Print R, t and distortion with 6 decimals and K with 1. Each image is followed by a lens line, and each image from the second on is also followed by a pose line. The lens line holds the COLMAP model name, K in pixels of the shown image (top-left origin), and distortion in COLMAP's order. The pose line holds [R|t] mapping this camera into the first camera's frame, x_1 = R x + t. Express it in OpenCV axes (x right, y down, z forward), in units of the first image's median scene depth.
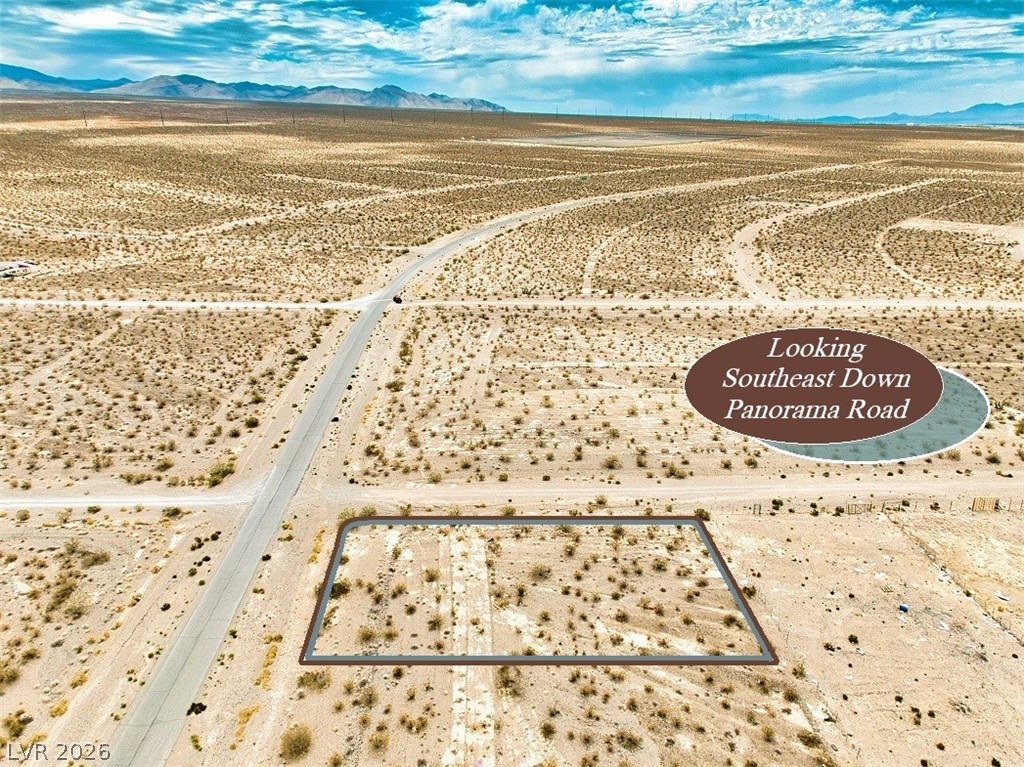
lens RADIAL K [[706.1, 0, 514.8], [0, 706.1, 383.4], [0, 0, 1]] dist [0.002144, 0.002179]
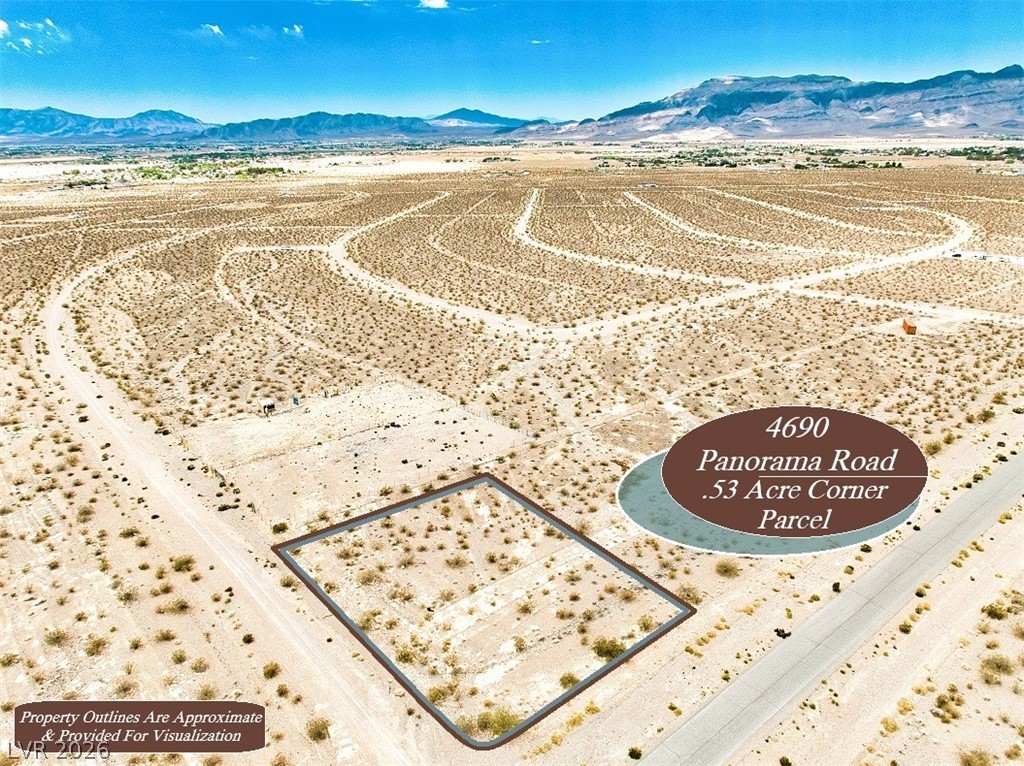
lens RADIAL K [[706.5, 0, 513.3], [0, 706.5, 380.0], [0, 0, 1]] dist [-0.007771, -0.006294]
pose [[-0.598301, -0.239178, 0.764742, -0.597429], [0.283535, 0.829464, 0.481246, -0.346505], [-0.749429, 0.504761, -0.428453, 0.995369]]
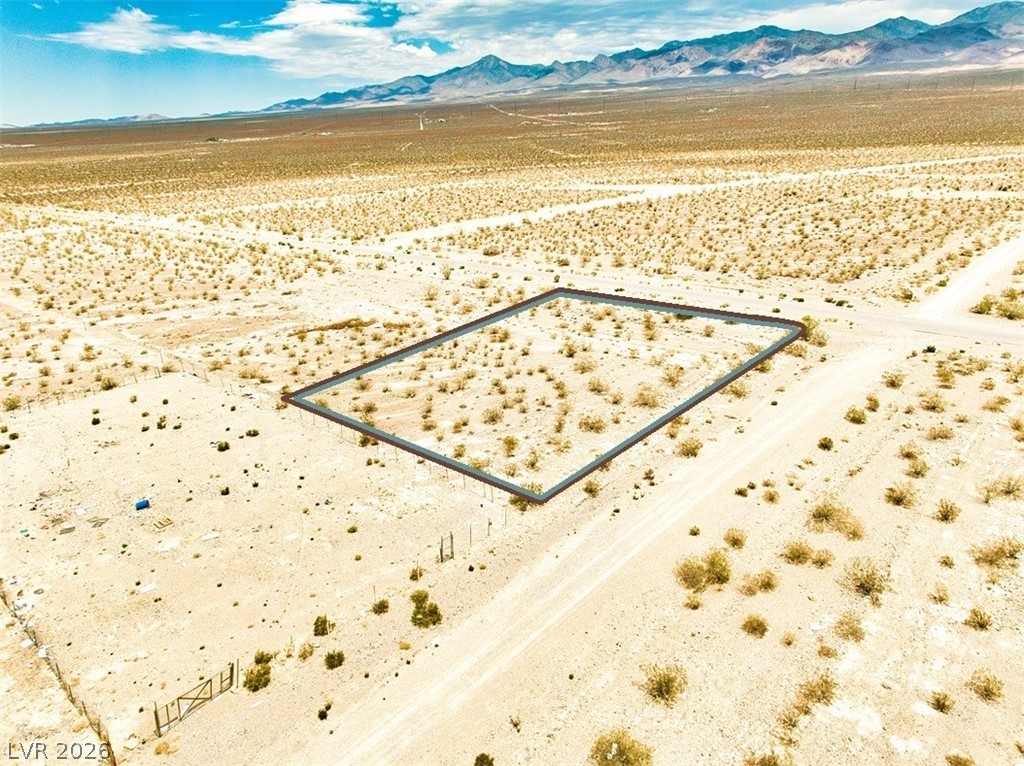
lens RADIAL K [[722.3, 0, 512.0], [0, 722.3, 383.0], [0, 0, 1]] dist [-0.006998, -0.003754]
pose [[-0.711273, 0.251963, -0.656205, 0.532614], [-0.211349, 0.813690, 0.541517, -0.129931], [0.670389, 0.523855, -0.525504, 1.120352]]
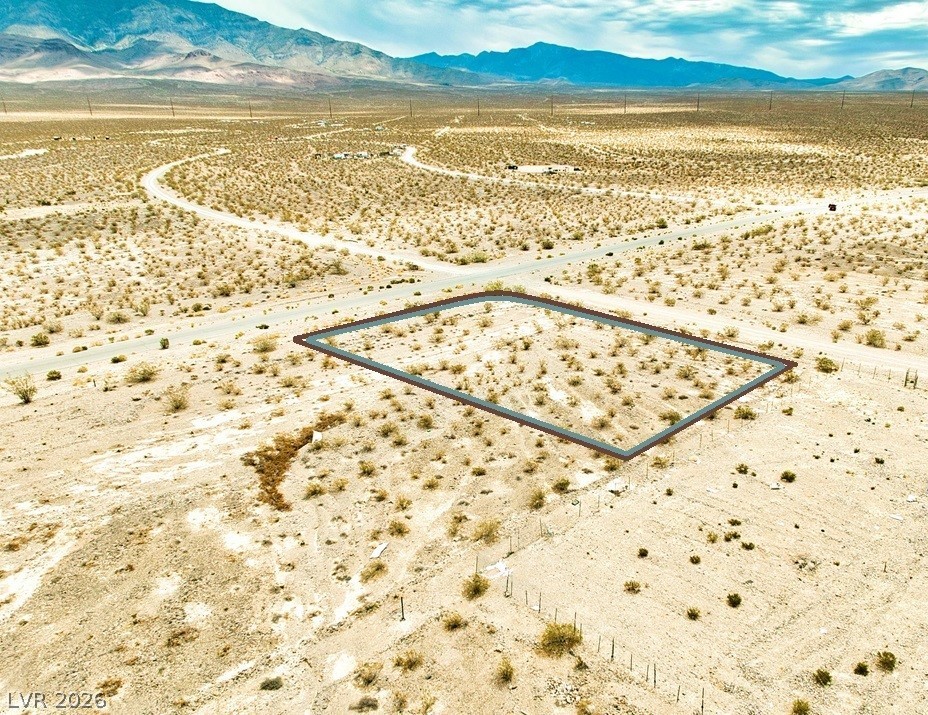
lens RADIAL K [[755.9, 0, 528.7], [0, 755.9, 356.3], [0, 0, 1]] dist [0.004430, -0.022702]
pose [[0.675441, 0.212279, -0.706199, 0.564348], [-0.241354, 0.968562, 0.060302, 0.188616], [0.696798, 0.129714, 0.705441, 0.213238]]
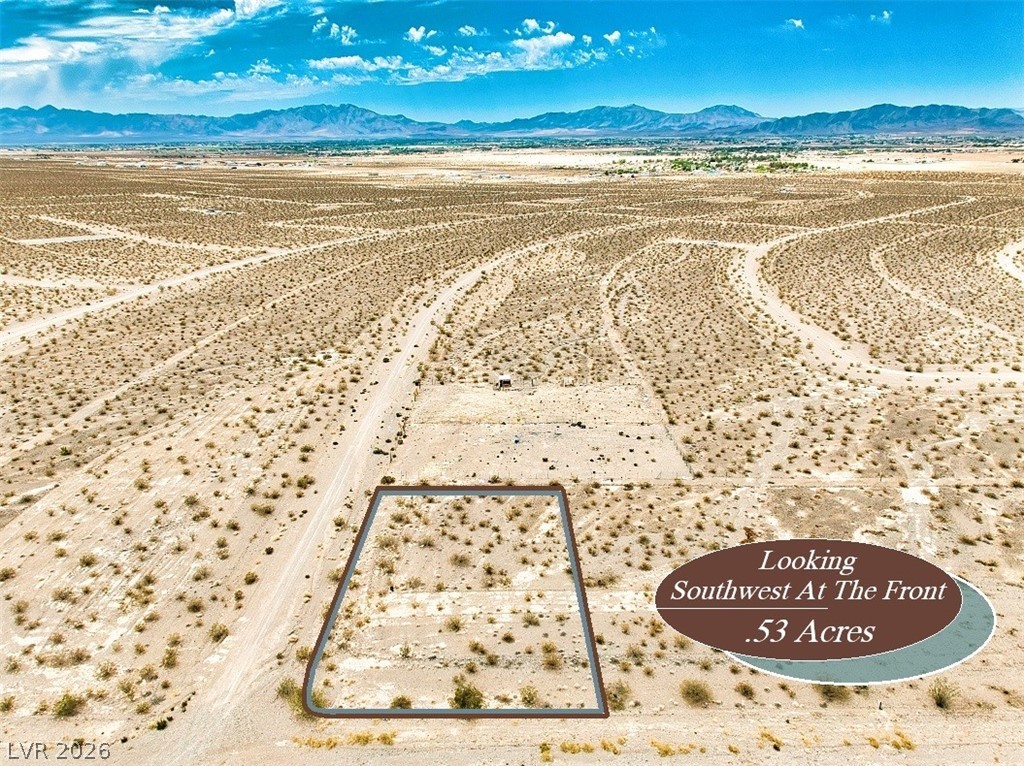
lens RADIAL K [[696.7, 0, 513.7], [0, 696.7, 405.6], [0, 0, 1]] dist [-0.002843, -0.007367]
pose [[0.047782, -0.344120, 0.937709, -0.679722], [0.340069, 0.888303, 0.308661, -0.182566], [-0.939186, 0.304137, 0.159469, 0.550405]]
